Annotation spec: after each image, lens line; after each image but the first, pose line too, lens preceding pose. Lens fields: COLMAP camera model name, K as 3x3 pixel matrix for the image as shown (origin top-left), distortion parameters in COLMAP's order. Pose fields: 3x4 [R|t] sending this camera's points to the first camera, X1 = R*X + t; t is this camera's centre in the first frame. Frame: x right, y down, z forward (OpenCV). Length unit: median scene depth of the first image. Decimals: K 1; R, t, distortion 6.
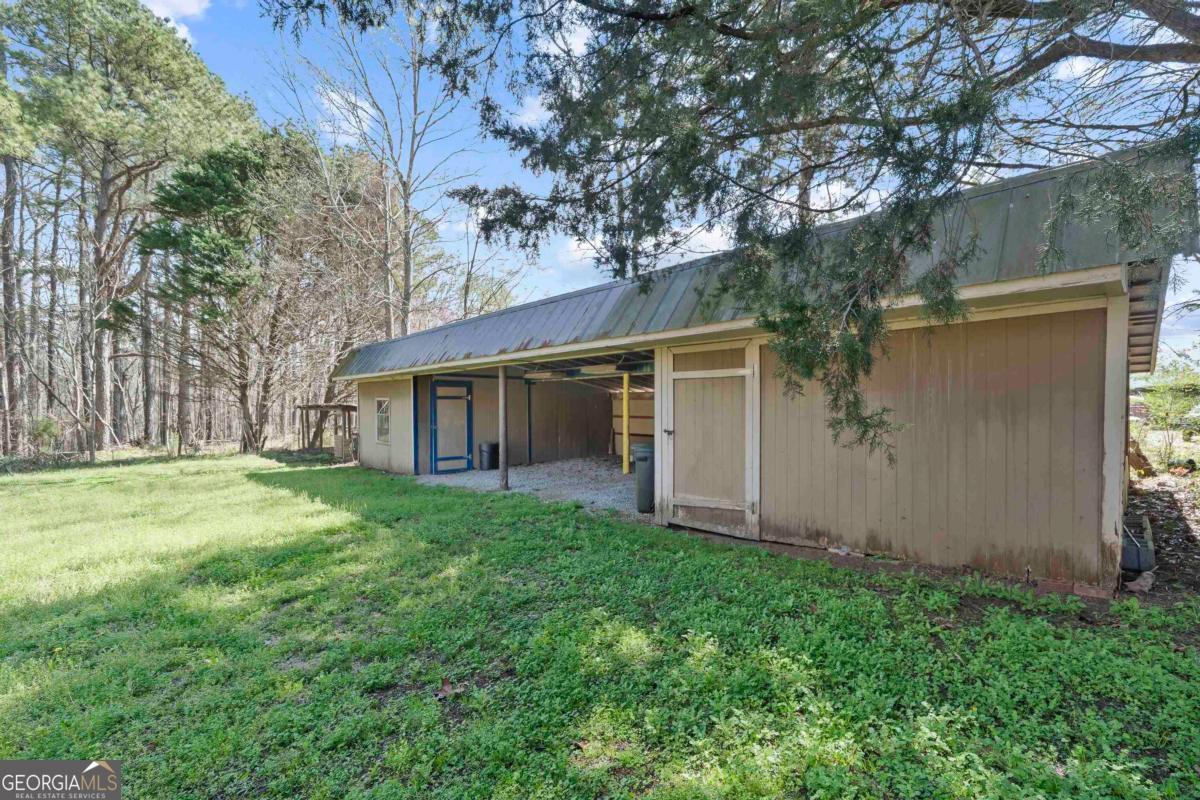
lens RADIAL K [[488.2, 0, 601.6], [0, 488.2, 405.6], [0, 0, 1]] dist [-0.000162, 0.000672]
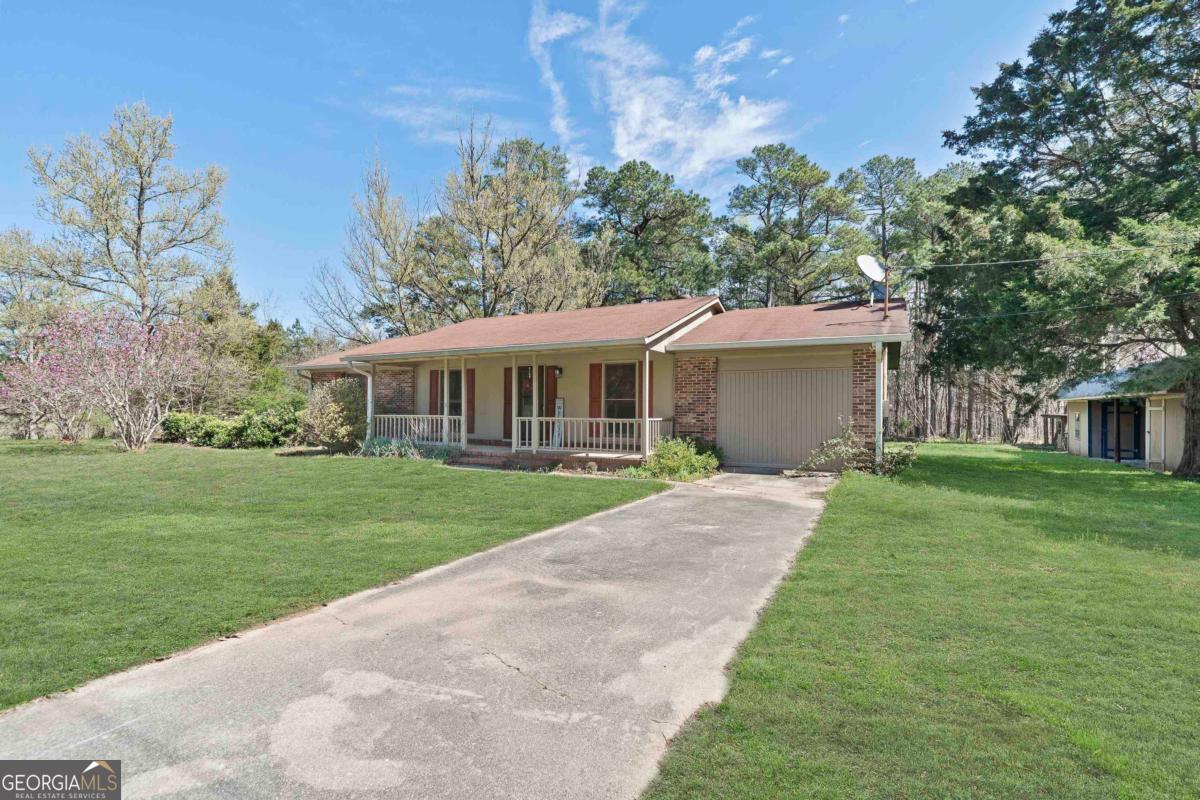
lens RADIAL K [[542.5, 0, 603.3], [0, 542.5, 405.7], [0, 0, 1]] dist [0.002816, 0.001412]
pose [[0.270631, 0.003590, -0.962676, 0.654073], [-0.006199, 0.999979, 0.001986, -0.024520], [0.962663, 0.005430, 0.270648, -0.781313]]
